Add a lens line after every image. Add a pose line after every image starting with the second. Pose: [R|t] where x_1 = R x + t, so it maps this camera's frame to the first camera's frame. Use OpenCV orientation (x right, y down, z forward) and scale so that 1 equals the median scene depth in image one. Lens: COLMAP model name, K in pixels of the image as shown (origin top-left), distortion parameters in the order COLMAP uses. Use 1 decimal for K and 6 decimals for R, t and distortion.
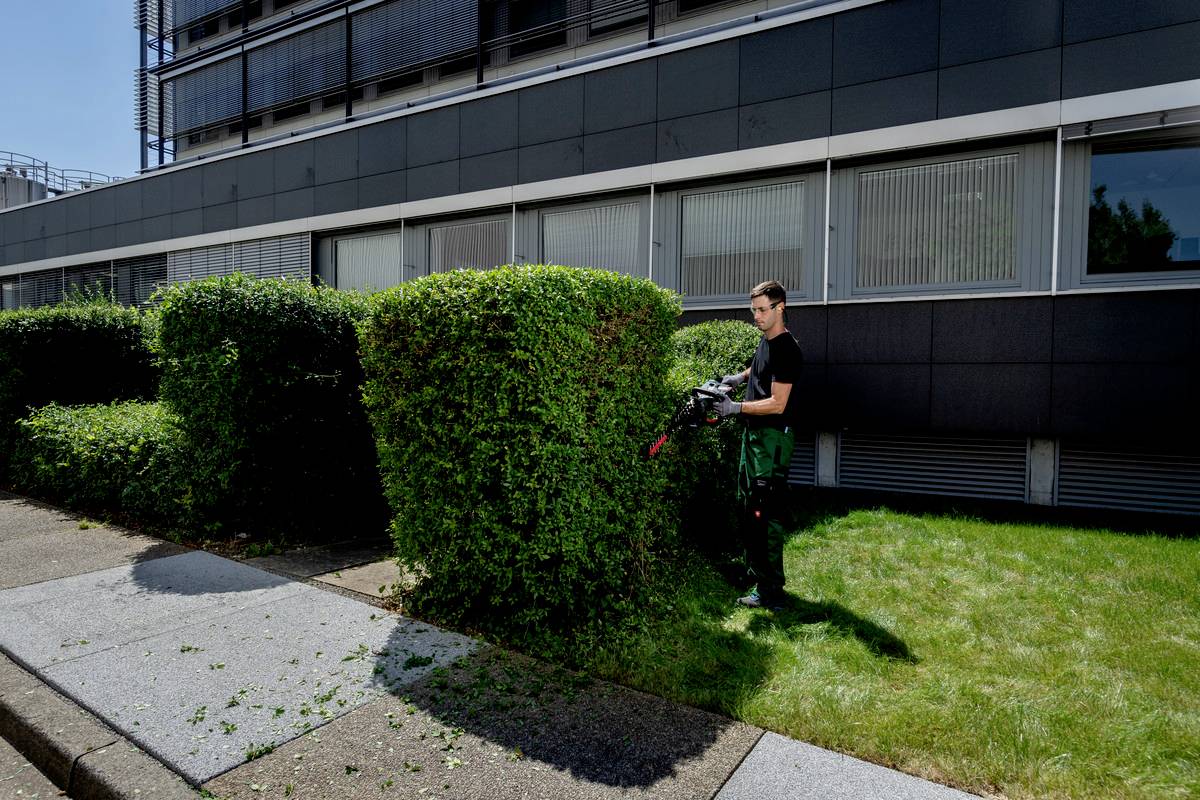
lens RADIAL K [[684.8, 0, 597.9], [0, 684.8, 399.7], [0, 0, 1]] dist [-0.003143, 0.000369]
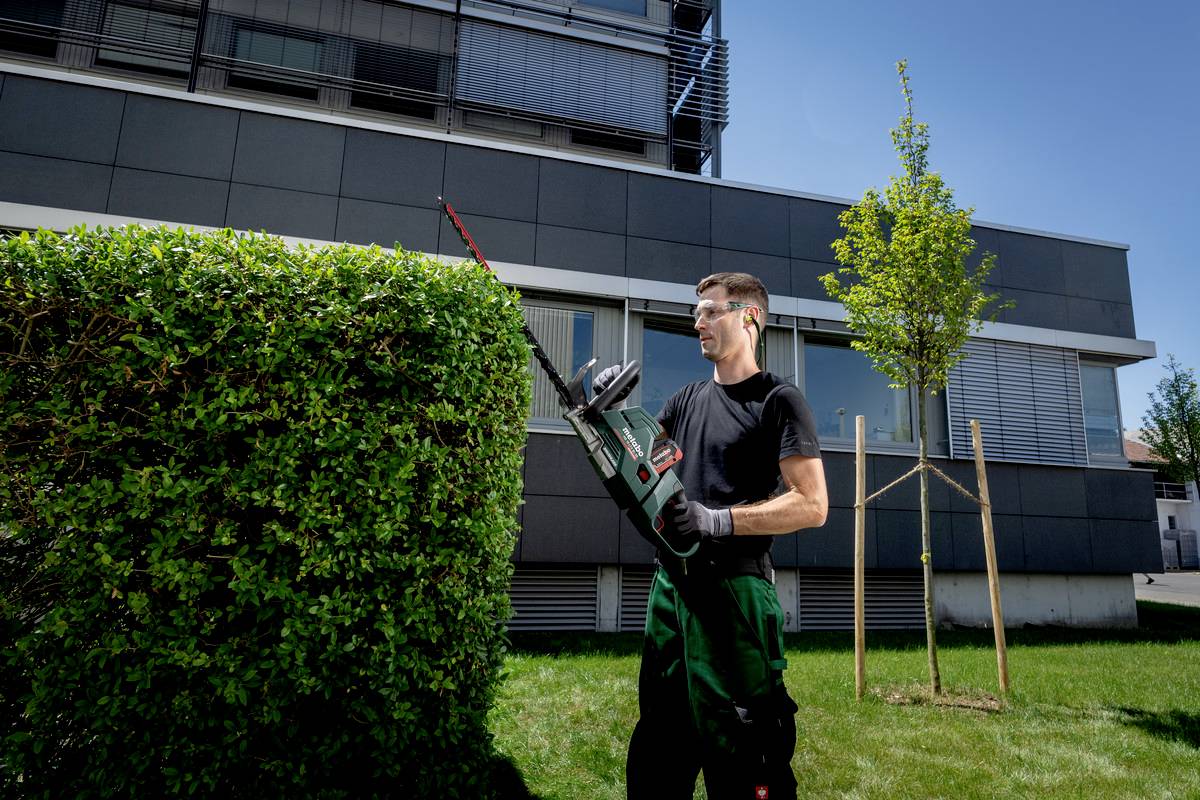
lens RADIAL K [[684.8, 0, 600.8], [0, 684.8, 402.6], [0, 0, 1]] dist [-0.003143, 0.000369]
pose [[0.733668, 0.133879, 0.666189, -0.291202], [-0.004683, 0.981372, -0.192062, 0.018249], [-0.679492, 0.137790, 0.720628, 0.448139]]
